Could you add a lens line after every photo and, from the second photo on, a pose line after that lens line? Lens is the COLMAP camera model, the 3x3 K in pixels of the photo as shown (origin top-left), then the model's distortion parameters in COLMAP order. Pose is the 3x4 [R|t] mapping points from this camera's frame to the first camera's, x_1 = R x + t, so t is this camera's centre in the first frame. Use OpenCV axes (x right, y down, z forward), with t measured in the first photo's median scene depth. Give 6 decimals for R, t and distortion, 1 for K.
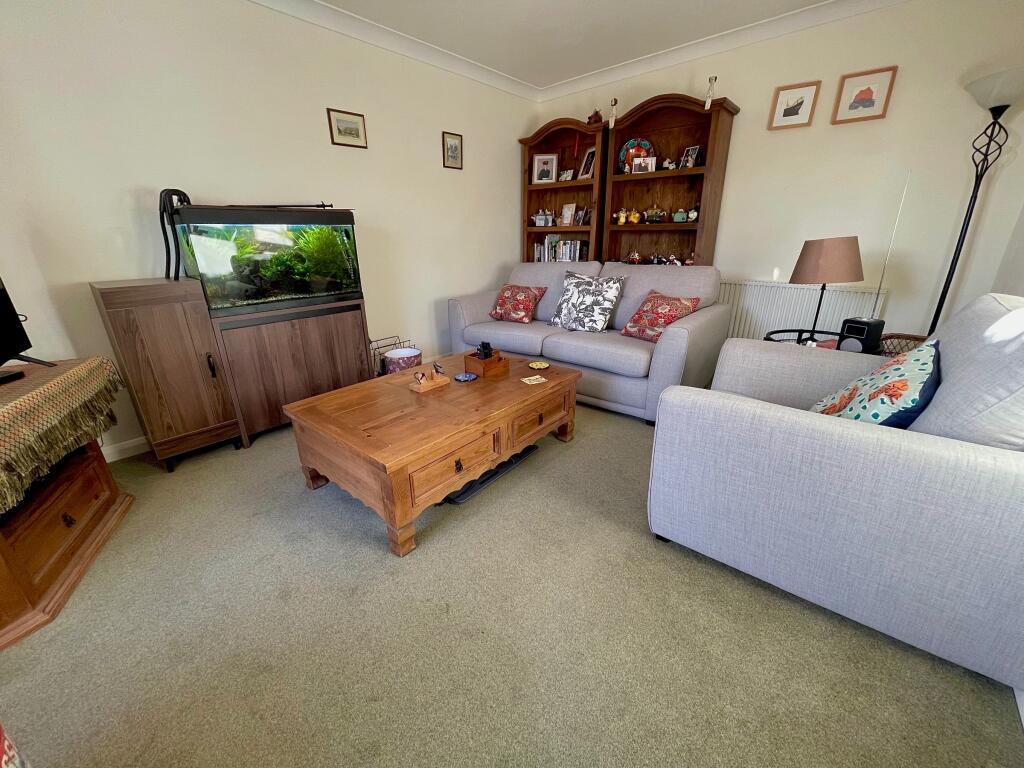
lens RADIAL K [[412.0, 0, 514.8], [0, 412.0, 383.0], [0, 0, 1]] dist [-0.000569, 0.001449]
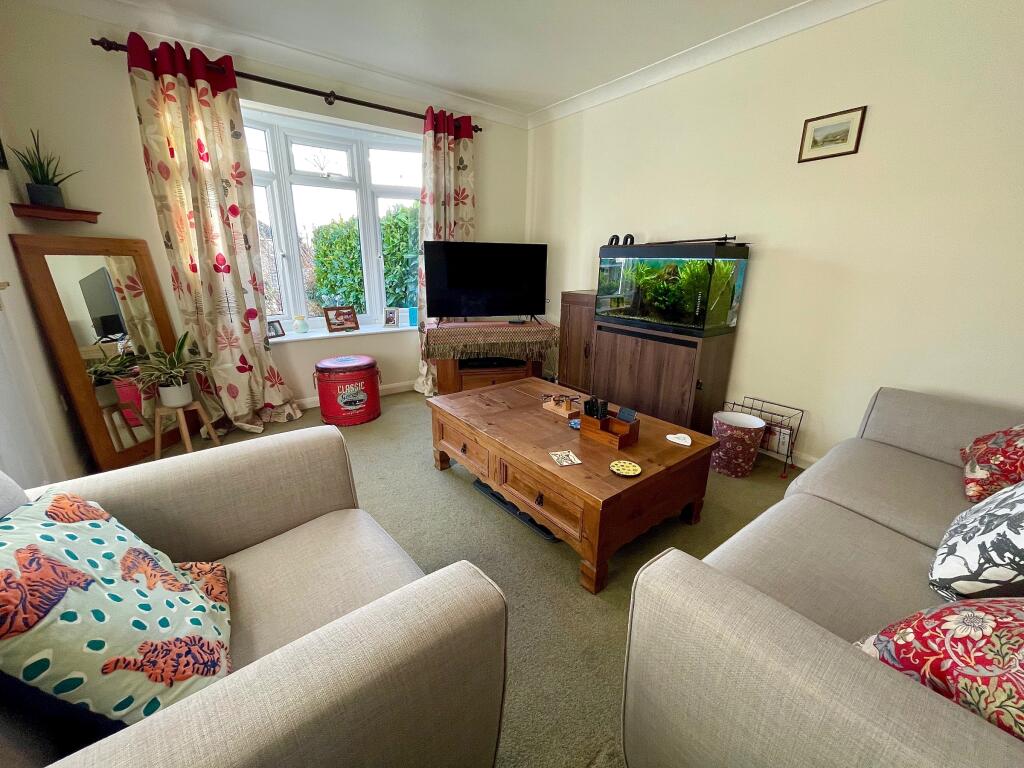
lens RADIAL K [[412.0, 0, 513.9], [0, 412.0, 383.0], [0, 0, 1]] dist [-0.000569, 0.001449]
pose [[-0.212586, 0.283160, -0.935215, 0.660606], [-0.348501, 0.872179, 0.343293, -0.317837], [0.912882, 0.398903, -0.086731, 0.826935]]
